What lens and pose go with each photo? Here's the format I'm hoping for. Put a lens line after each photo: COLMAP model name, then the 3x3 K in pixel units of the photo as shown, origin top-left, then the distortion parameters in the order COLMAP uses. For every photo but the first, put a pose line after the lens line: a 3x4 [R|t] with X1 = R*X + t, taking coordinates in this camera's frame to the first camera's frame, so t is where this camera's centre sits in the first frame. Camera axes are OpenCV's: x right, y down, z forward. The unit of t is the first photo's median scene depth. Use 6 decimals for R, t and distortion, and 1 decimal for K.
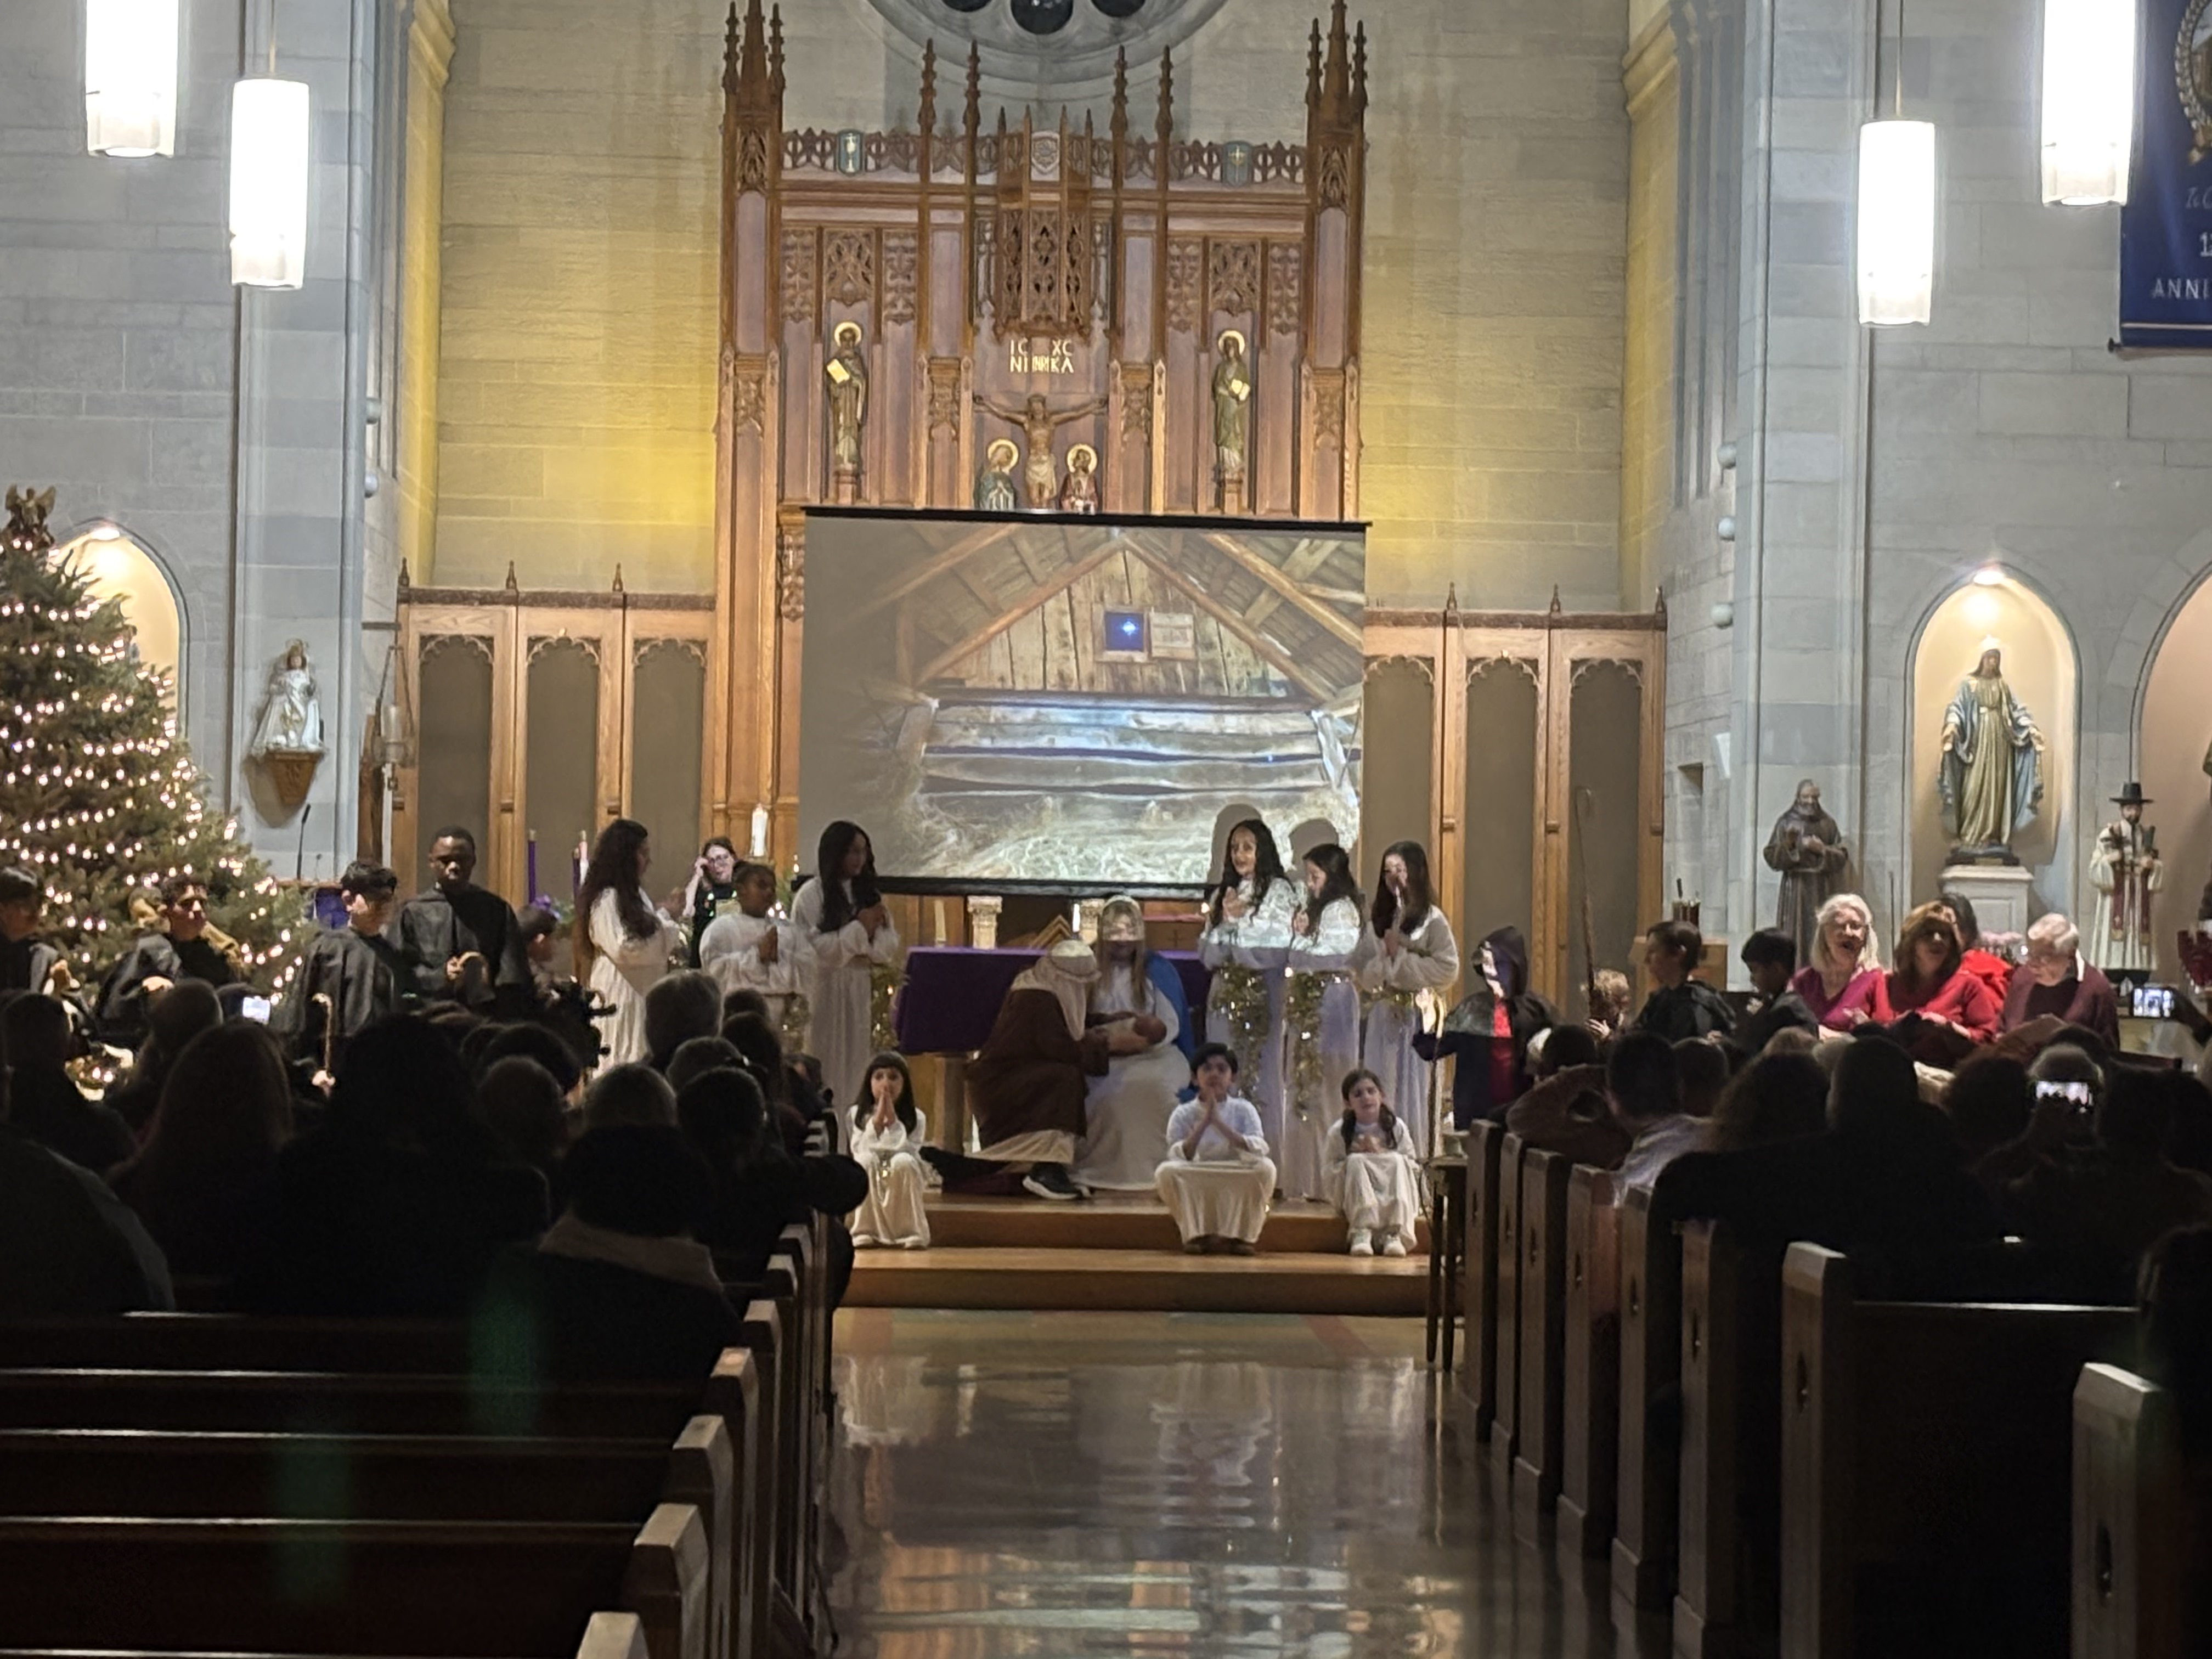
lens RADIAL K [[5793.0, 0, 1106.6], [0, 5793.0, 829.3], [0, 0, 1]] dist [-0.122747, 0.000000]
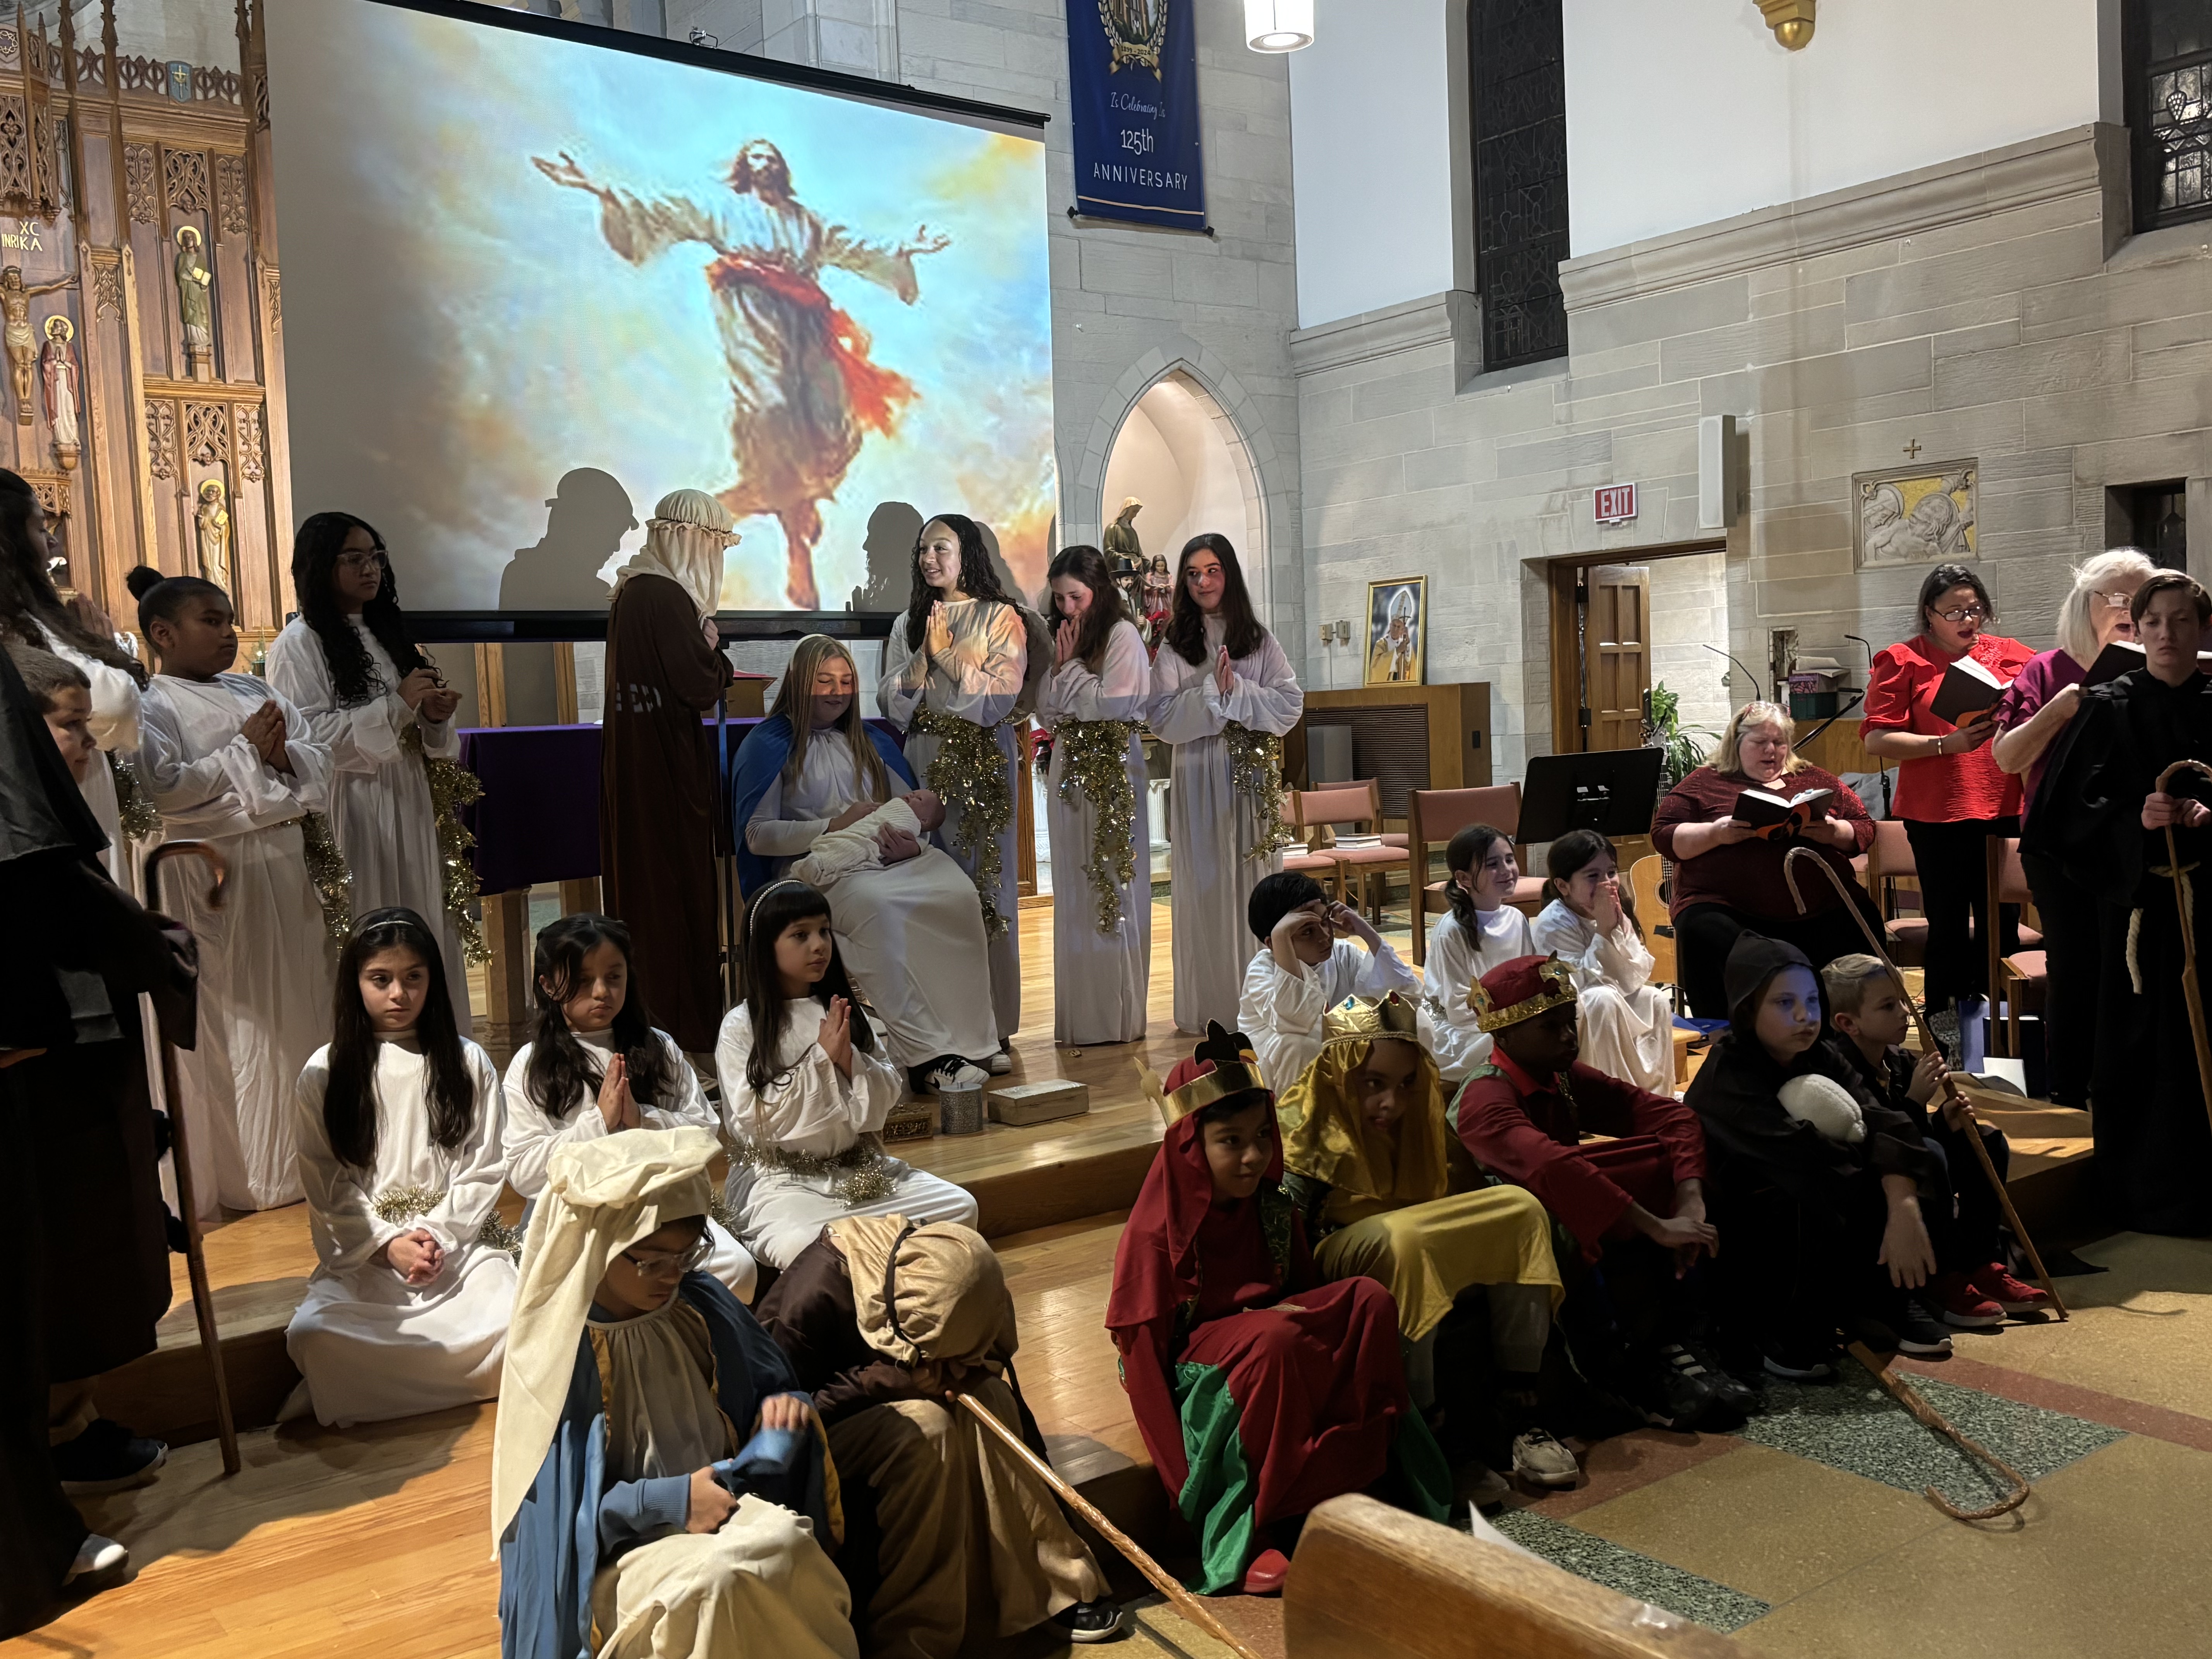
lens RADIAL K [[2026.1, 0, 1104.3], [0, 2026.1, 838.3], [0, 0, 1]] dist [-0.006019, 0.000000]
pose [[0.821422, -0.087547, 0.563562, -0.068400], [0.047871, 0.995245, 0.084831, 0.012172], [-0.568309, -0.042704, 0.821706, 0.550385]]
